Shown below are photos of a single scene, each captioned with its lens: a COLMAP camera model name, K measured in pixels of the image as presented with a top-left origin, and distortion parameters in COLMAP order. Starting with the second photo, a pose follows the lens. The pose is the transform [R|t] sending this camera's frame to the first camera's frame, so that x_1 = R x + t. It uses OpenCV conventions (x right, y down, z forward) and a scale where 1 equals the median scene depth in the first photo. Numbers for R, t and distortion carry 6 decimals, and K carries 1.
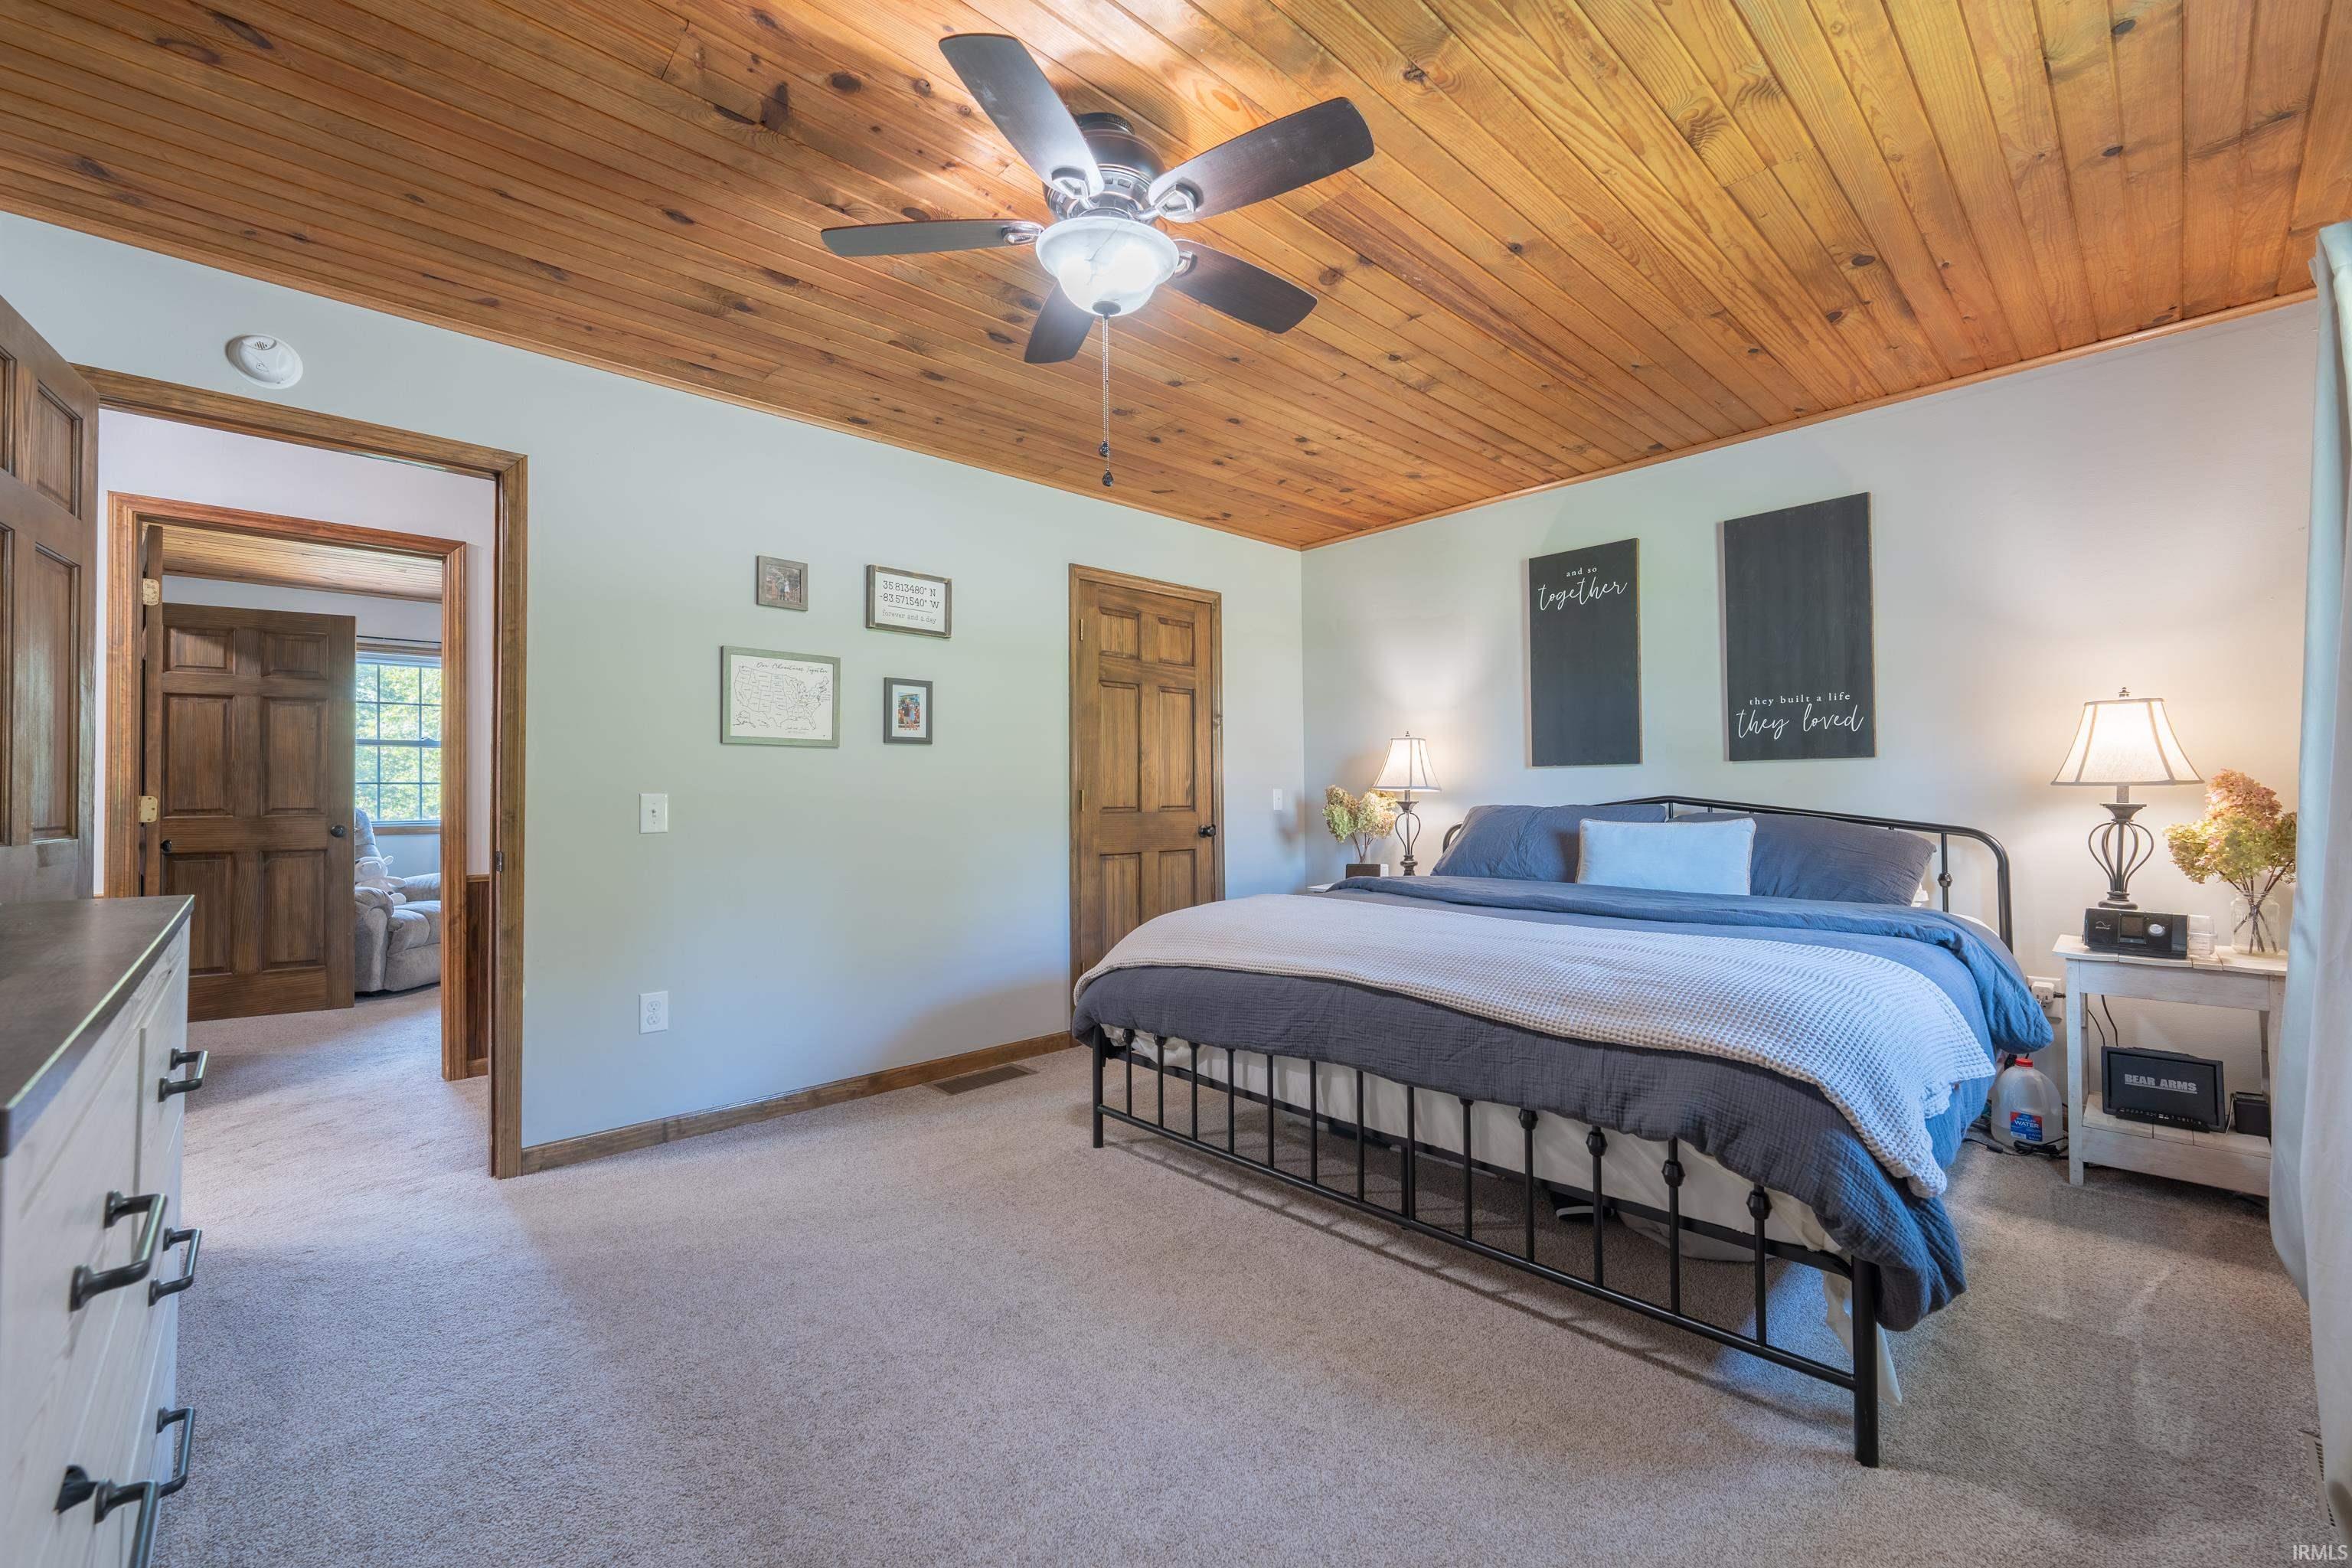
lens RADIAL K [[951.0, 0, 1169.3], [0, 951.0, 774.9], [0, 0, 1]] dist [0.000190, -0.000066]
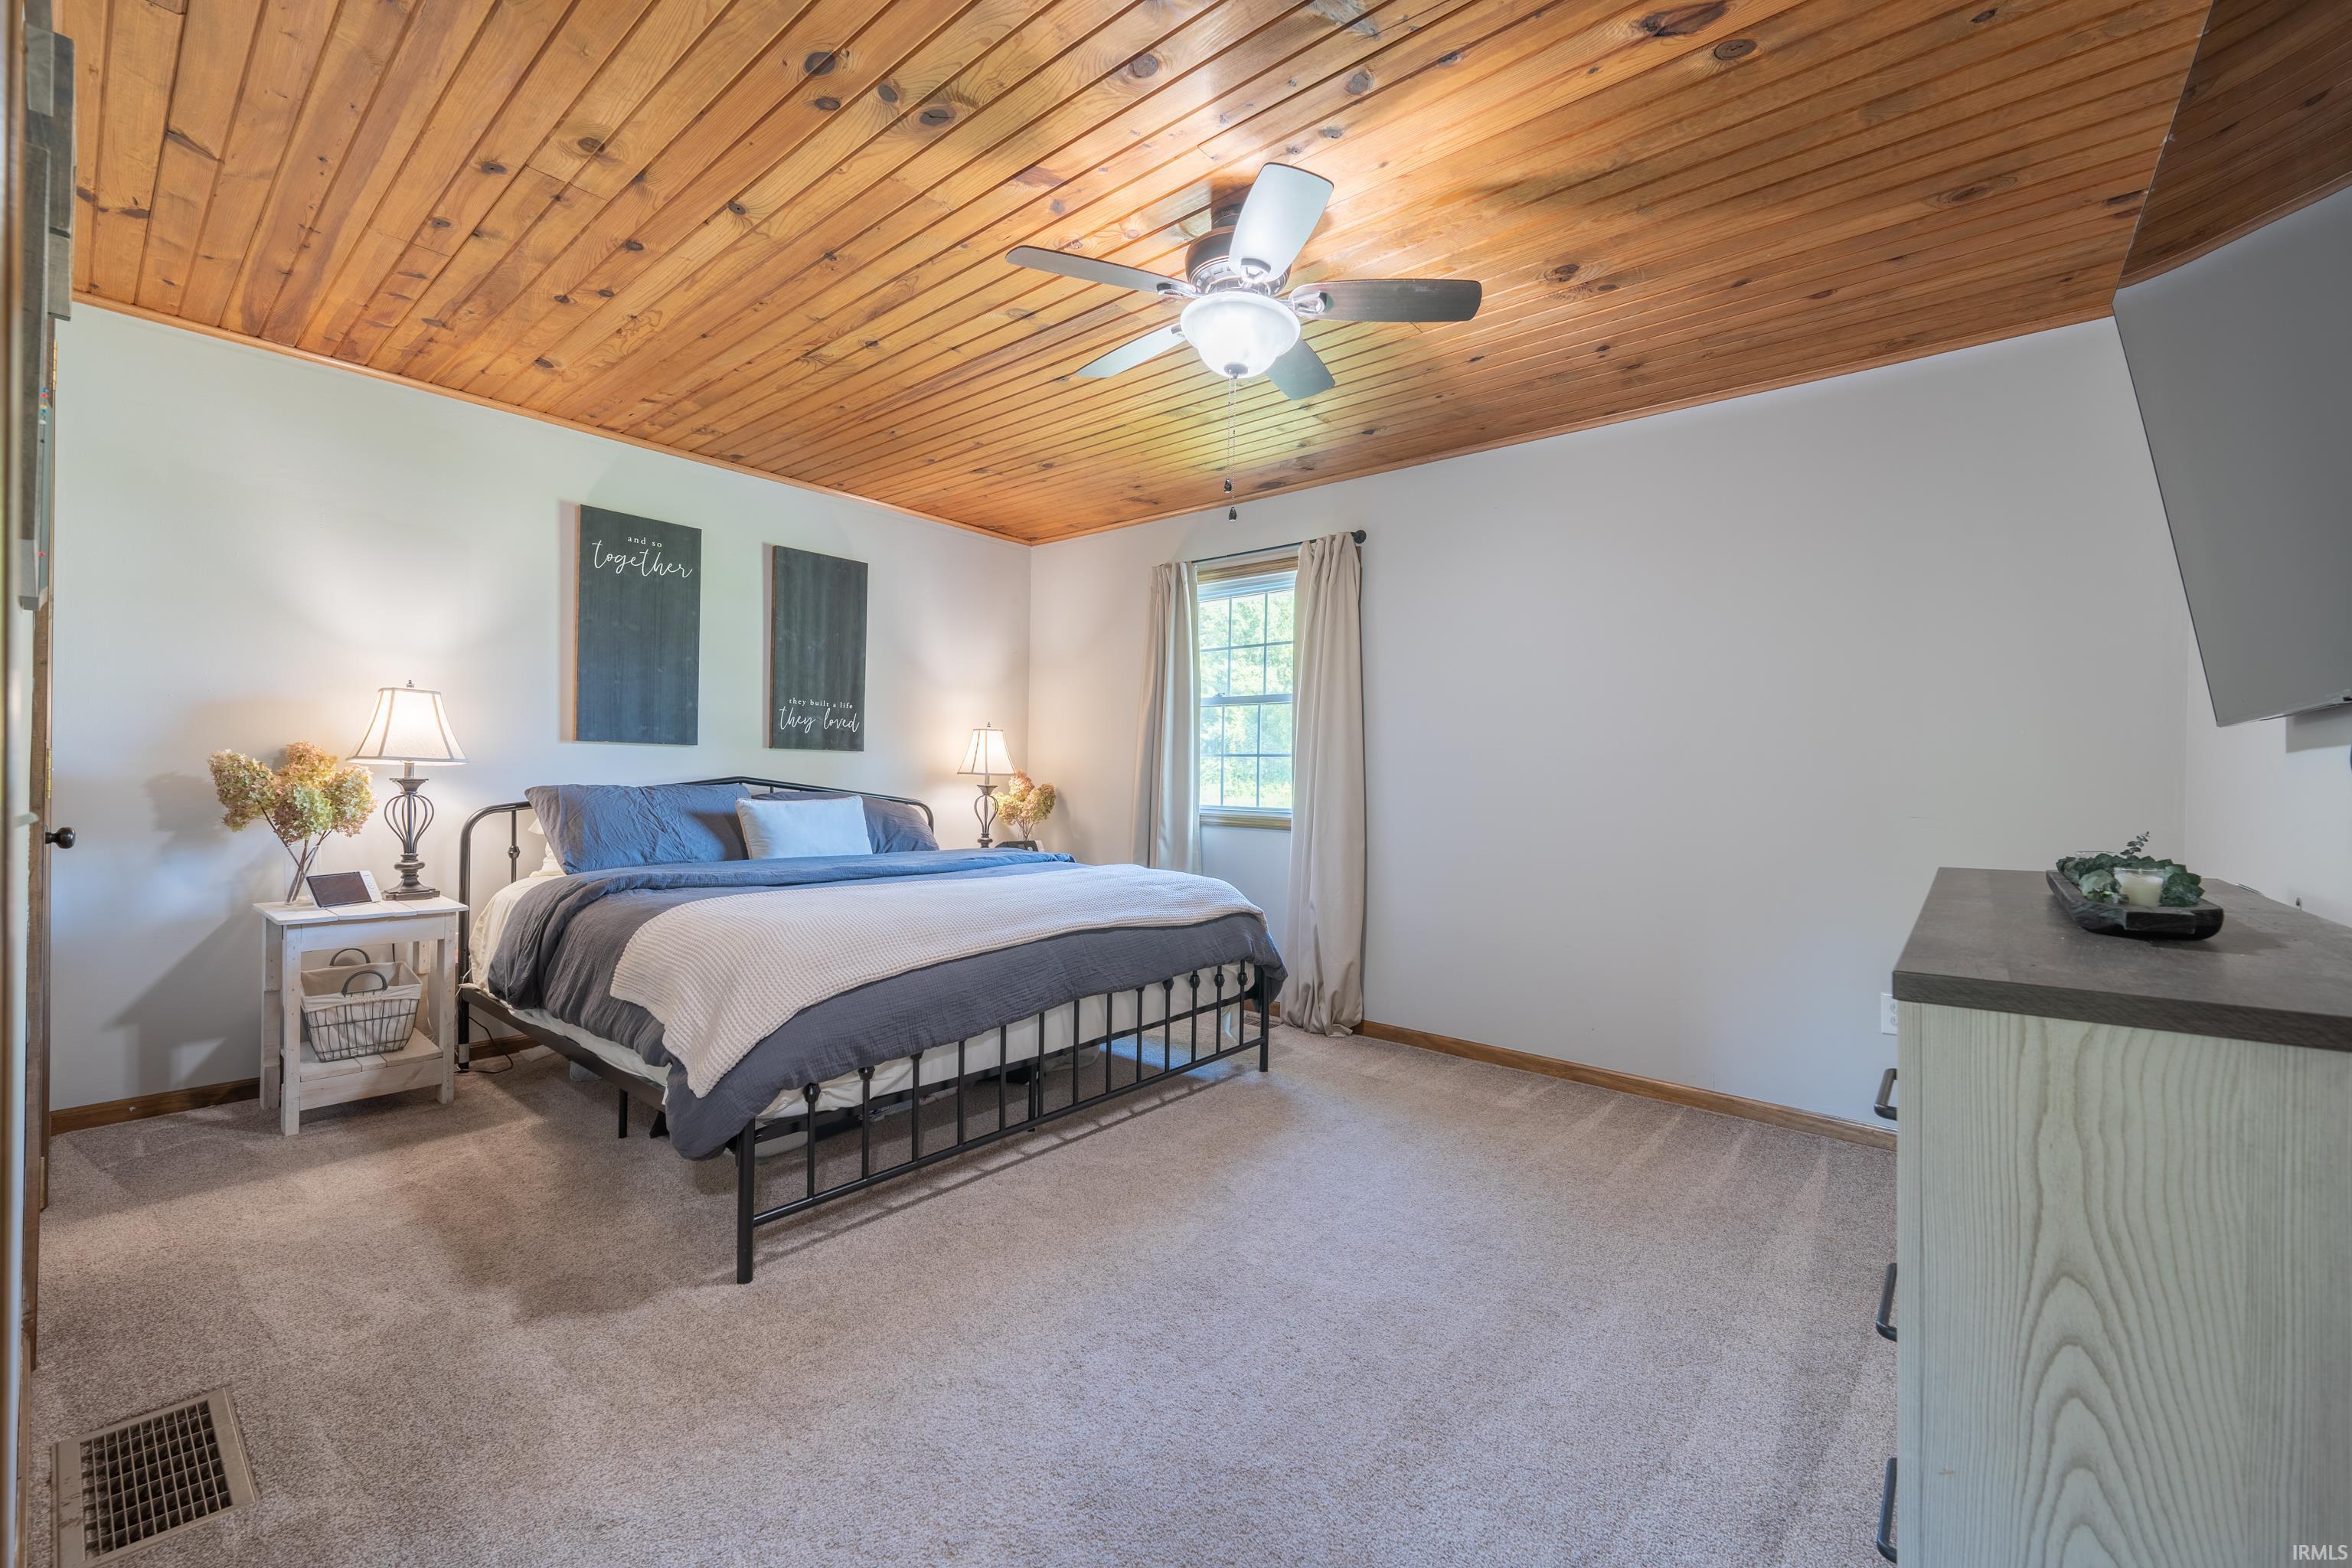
lens RADIAL K [[951.0, 0, 1167.2], [0, 951.0, 788.9], [0, 0, 1]] dist [0.000190, -0.000066]
pose [[-0.117532, -0.008233, 0.993035, -0.764755], [-0.038912, 0.999236, 0.003679, 0.015354], [-0.992306, -0.038209, -0.117763, 0.755432]]
